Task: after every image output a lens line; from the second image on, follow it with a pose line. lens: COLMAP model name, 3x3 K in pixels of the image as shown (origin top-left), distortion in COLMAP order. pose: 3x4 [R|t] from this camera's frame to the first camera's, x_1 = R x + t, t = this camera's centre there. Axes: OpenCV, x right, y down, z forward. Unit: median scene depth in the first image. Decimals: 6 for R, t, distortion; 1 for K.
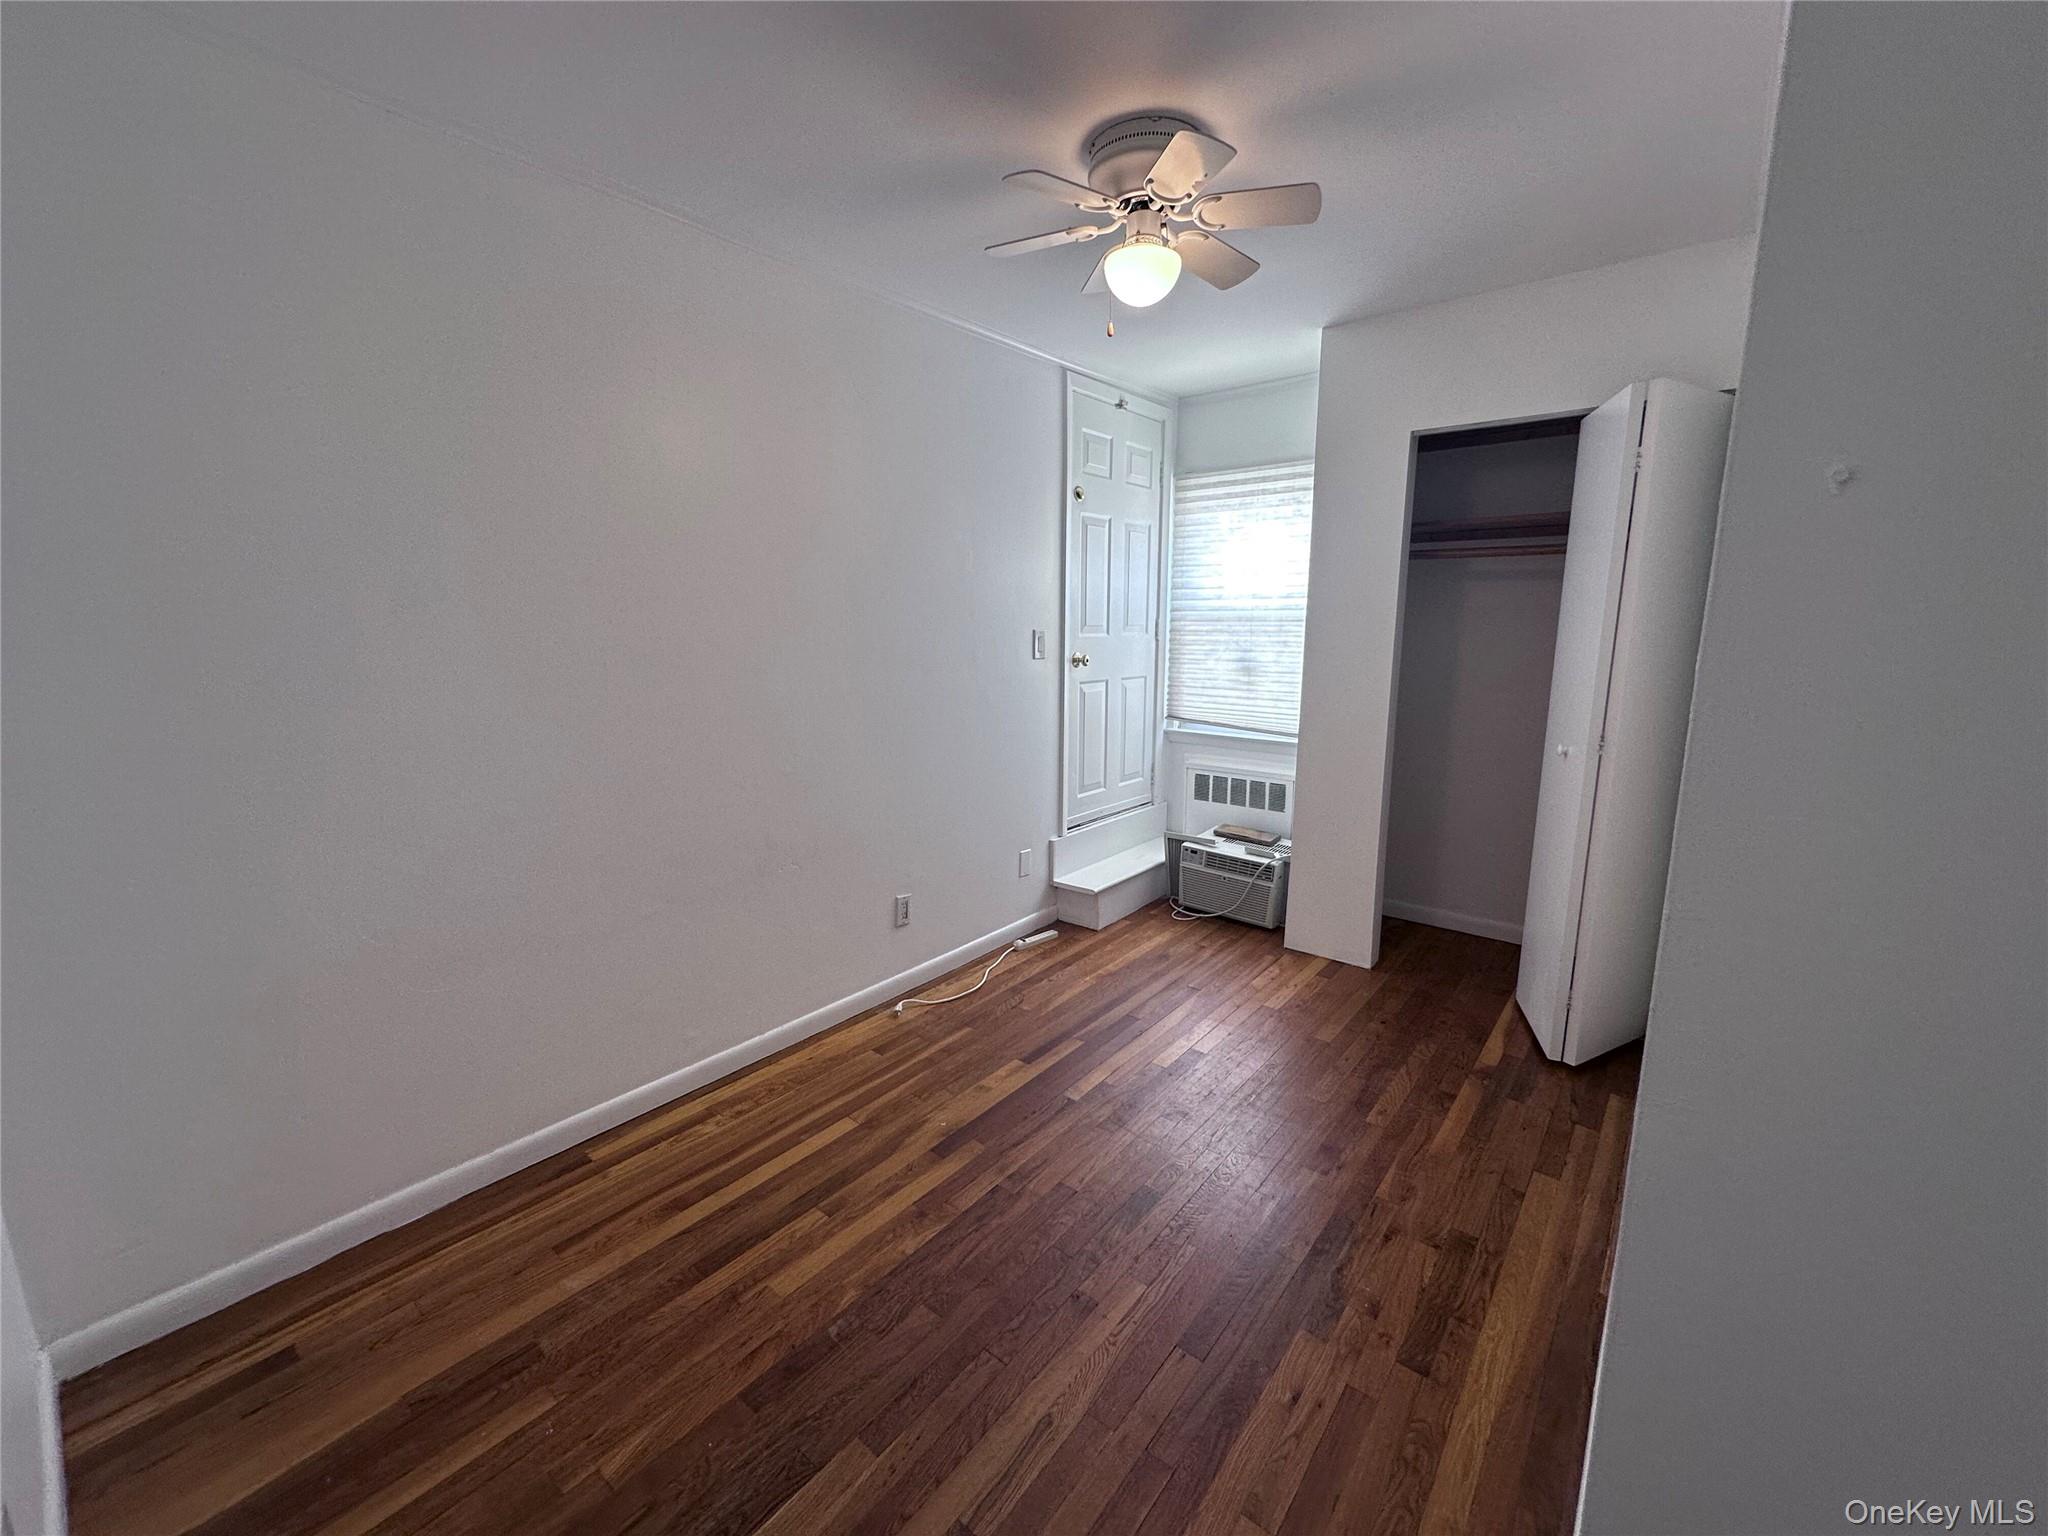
lens RADIAL K [[819.1, 0, 1023.8], [0, 819.1, 767.1], [0, 0, 1]] dist [-0.002345, 0.000706]
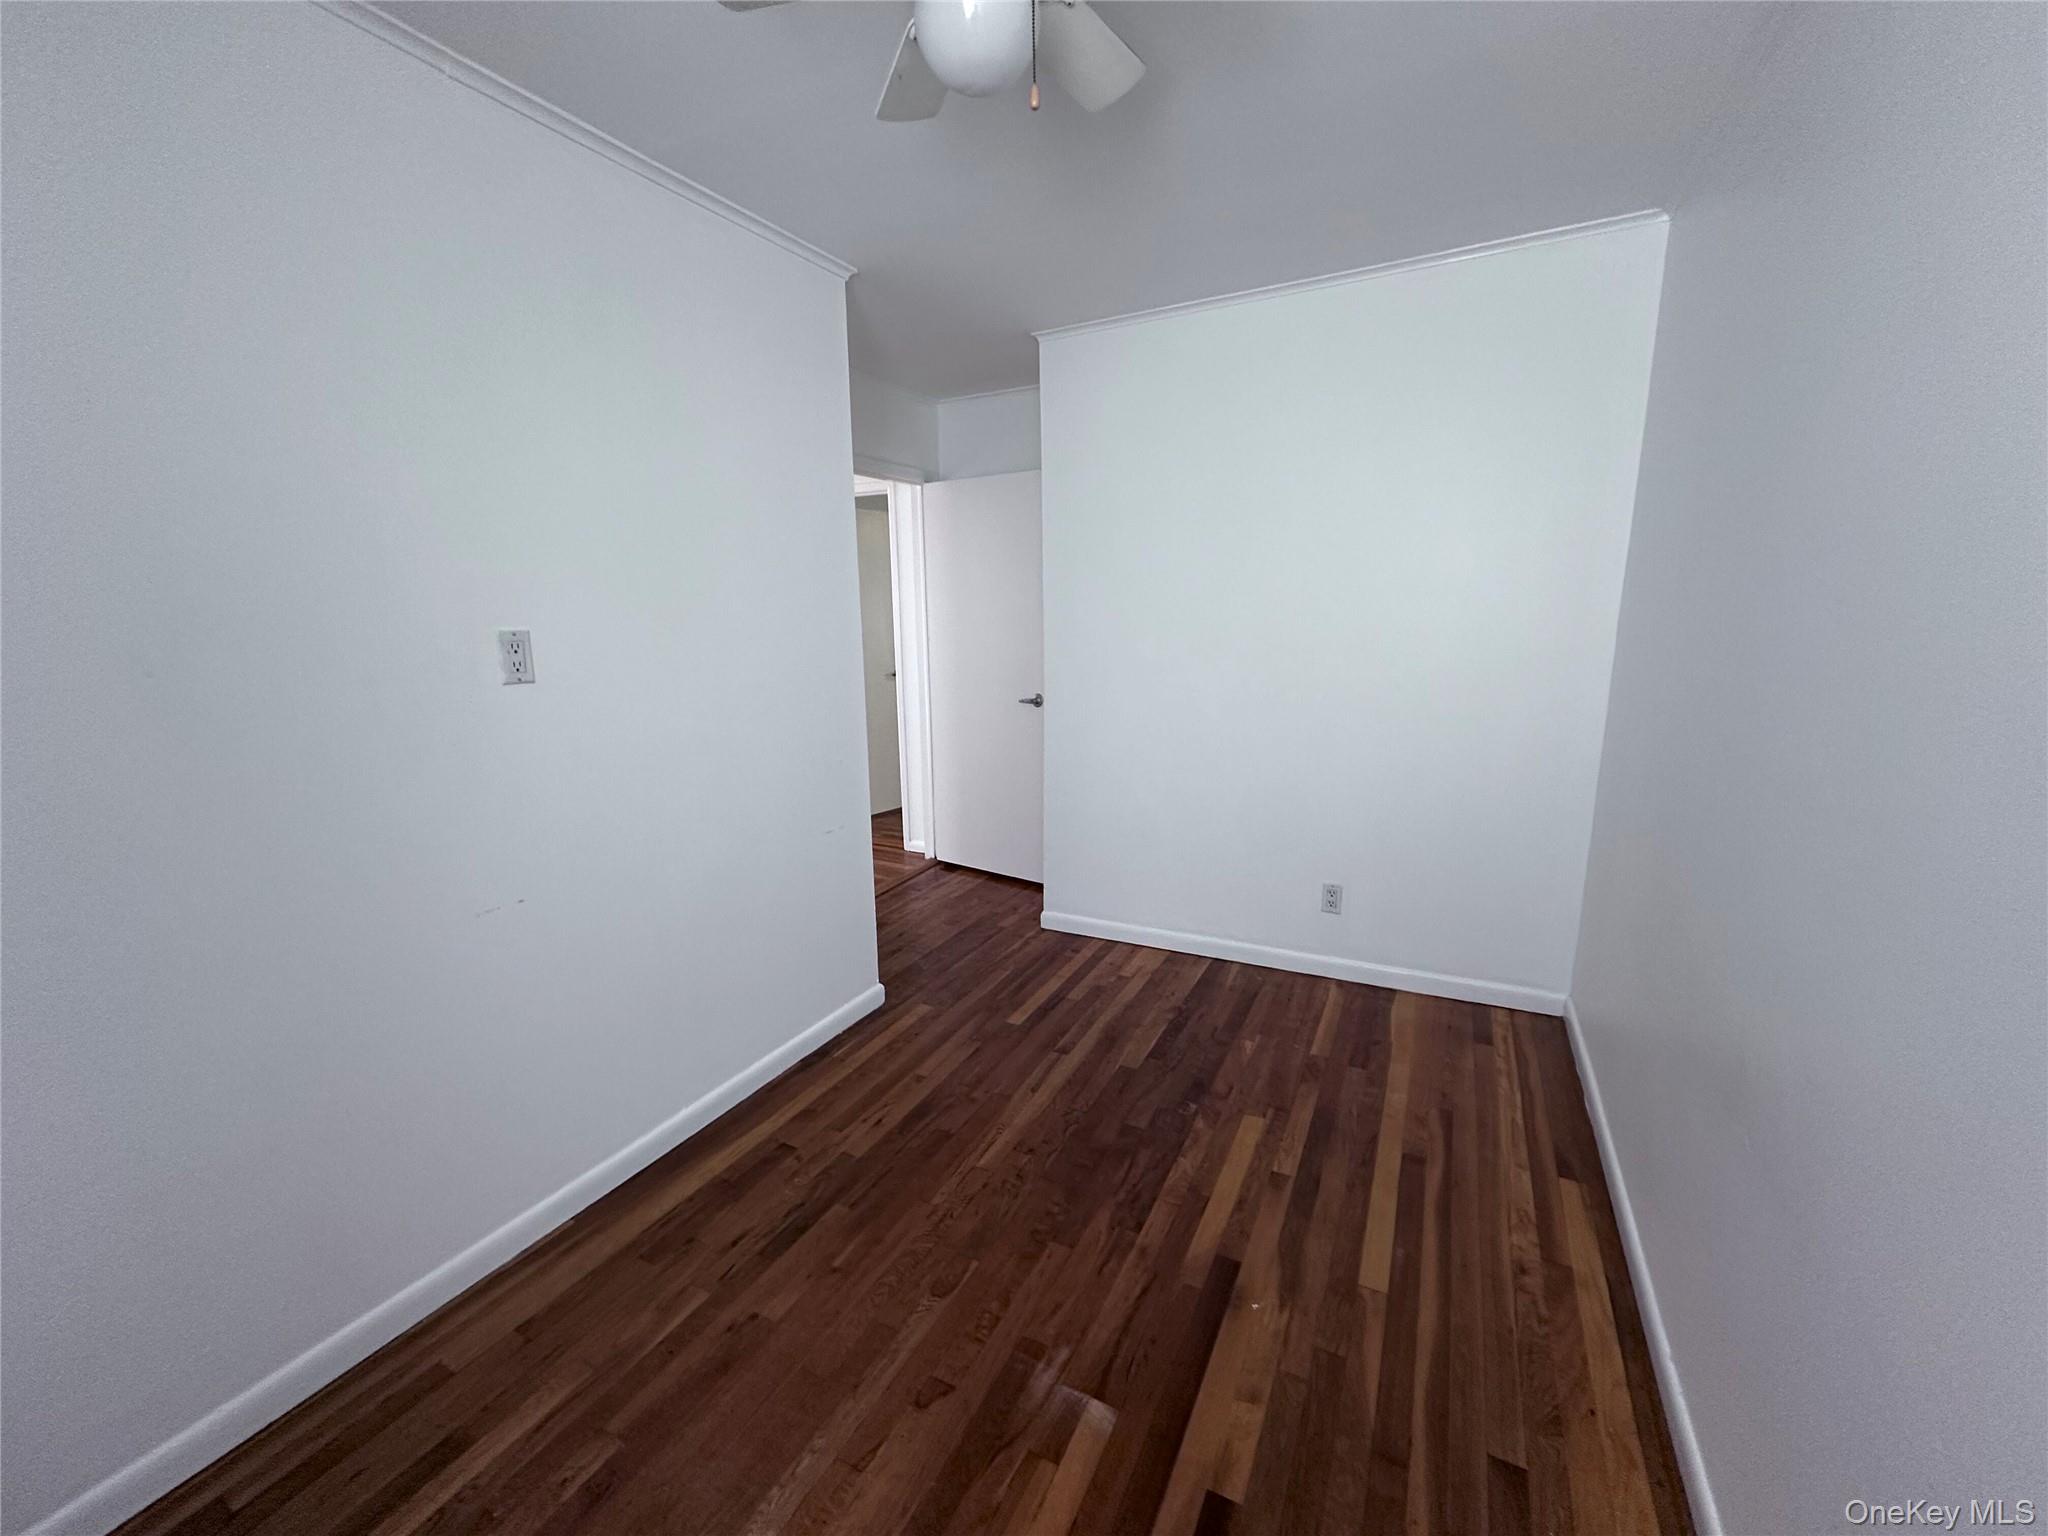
lens RADIAL K [[819.1, 0, 1021.9], [0, 819.1, 768.6], [0, 0, 1]] dist [-0.002345, 0.000706]
pose [[-0.978961, 0.054522, -0.196629, 0.256559], [-0.020532, 0.932429, 0.360769, -0.306956], [0.203012, 0.357216, -0.911692, 1.693101]]
